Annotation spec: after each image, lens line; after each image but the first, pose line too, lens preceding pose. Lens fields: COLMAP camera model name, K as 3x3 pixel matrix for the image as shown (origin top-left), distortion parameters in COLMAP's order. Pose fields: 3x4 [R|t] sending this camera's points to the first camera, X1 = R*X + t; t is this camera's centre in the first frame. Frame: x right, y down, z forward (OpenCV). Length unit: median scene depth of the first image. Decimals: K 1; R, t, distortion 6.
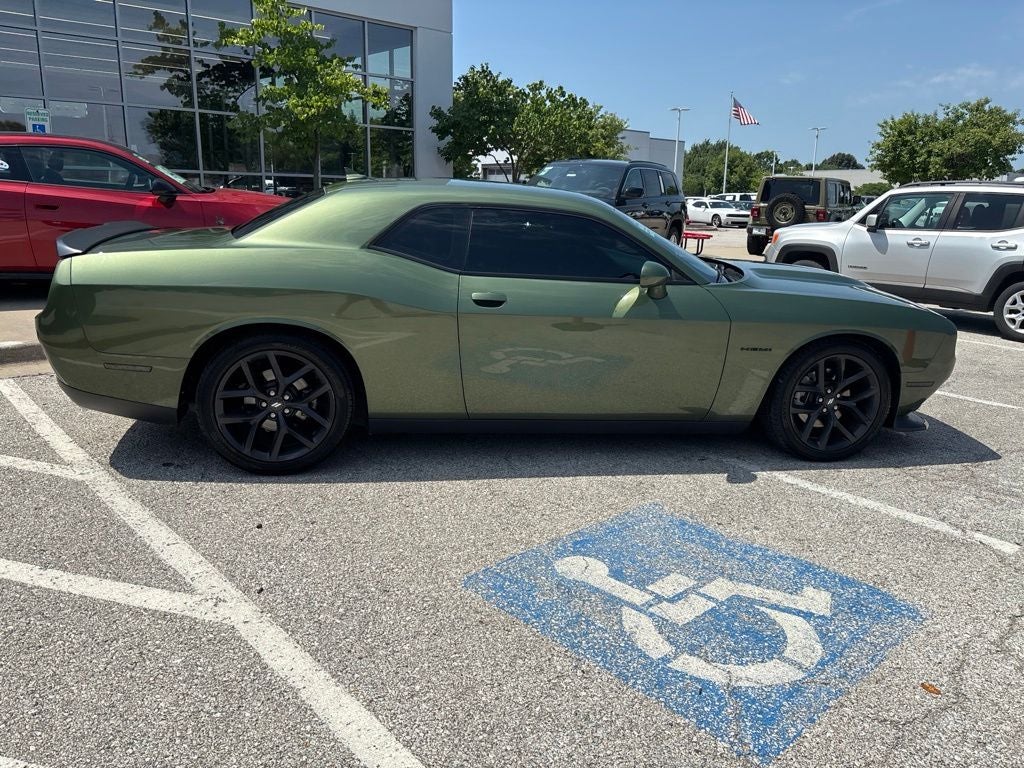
lens RADIAL K [[780.6, 0, 508.4], [0, 780.6, 369.5], [0, 0, 1]] dist [0.047452, -0.057780]
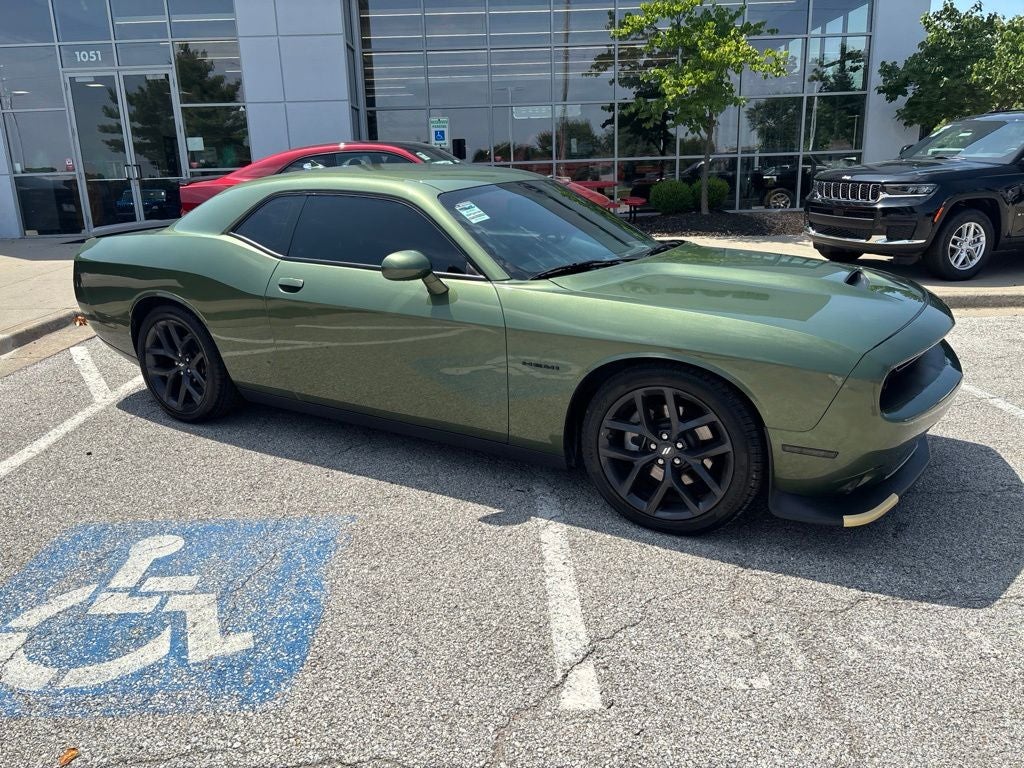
lens RADIAL K [[780.6, 0, 508.1], [0, 780.6, 382.9], [0, 0, 1]] dist [0.047452, -0.057780]
pose [[0.744808, 0.126912, -0.655099, 0.838246], [-0.101729, 0.991867, 0.076495, -0.067726], [0.659479, 0.009668, 0.751661, 0.399465]]
